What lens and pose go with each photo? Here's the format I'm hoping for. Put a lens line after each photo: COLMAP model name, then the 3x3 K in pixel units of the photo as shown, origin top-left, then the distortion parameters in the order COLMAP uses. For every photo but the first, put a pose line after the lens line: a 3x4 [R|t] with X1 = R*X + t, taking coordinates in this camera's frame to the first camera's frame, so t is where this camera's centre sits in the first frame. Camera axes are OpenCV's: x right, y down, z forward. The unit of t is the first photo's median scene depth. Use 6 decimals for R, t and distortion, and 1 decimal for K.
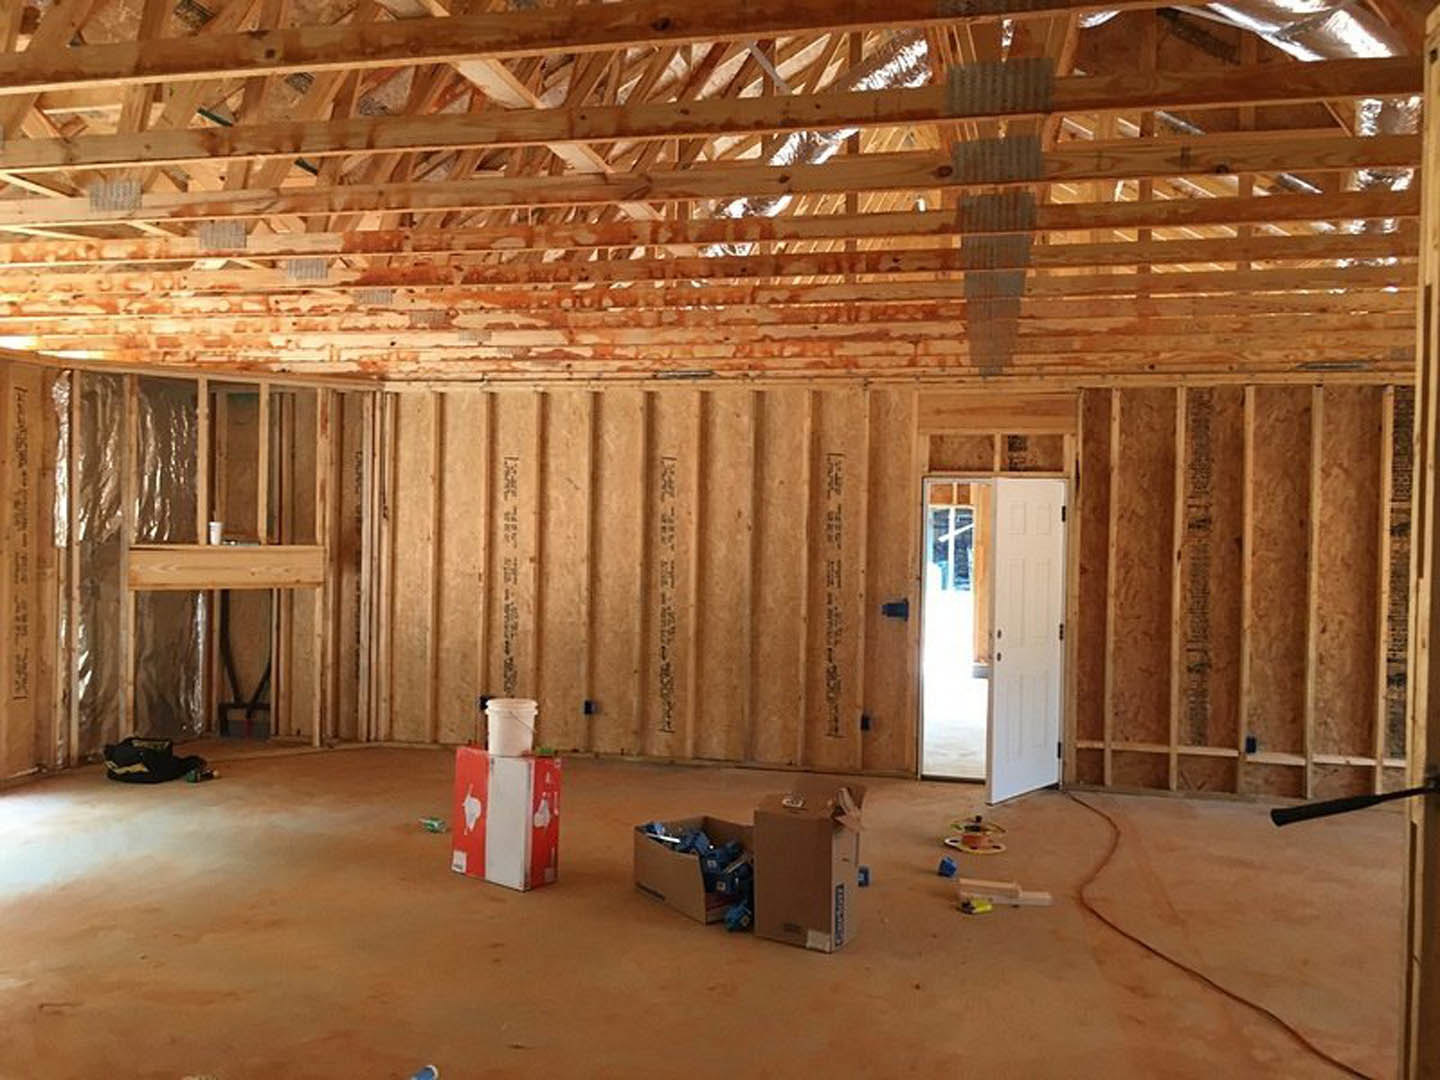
lens RADIAL K [[1208.6, 0, 720.0], [0, 1208.6, 540.0], [0, 0, 1]] dist [0.011186, 0.000728]
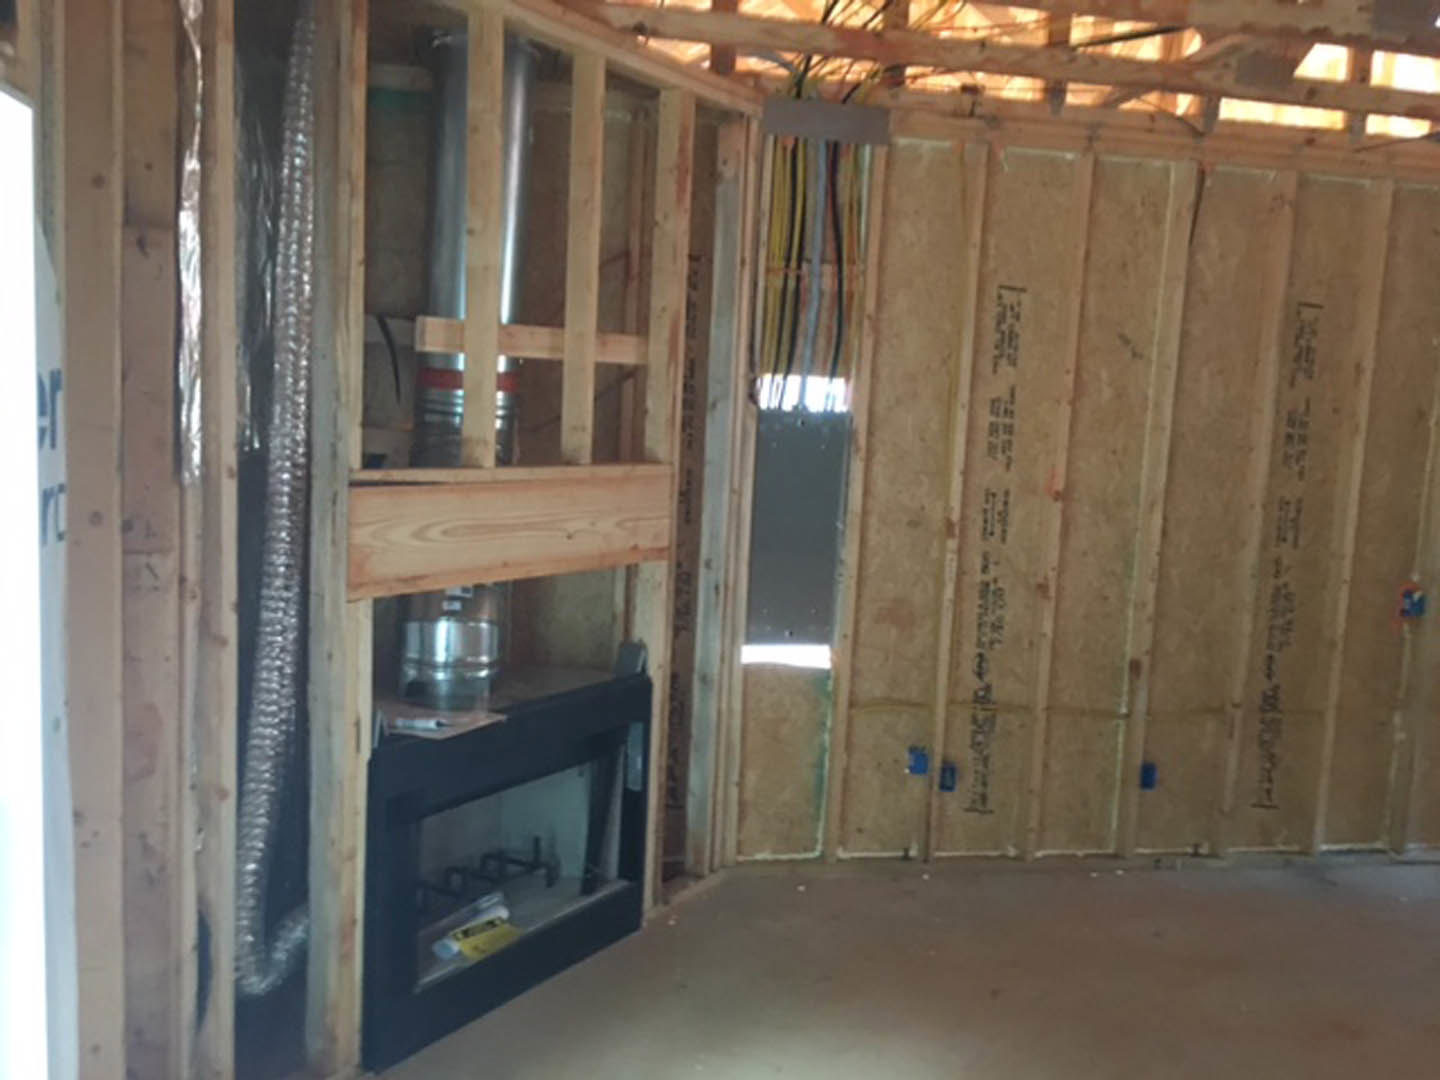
lens RADIAL K [[1217.4, 0, 711.2], [0, 1217.4, 537.4], [0, 0, 1]] dist [0.078103, -0.110728]
pose [[0.921790, -0.015601, 0.387376, -0.526420], [-0.026289, 0.994375, 0.102601, -0.016001], [-0.386798, -0.104760, 0.916195, 0.636288]]
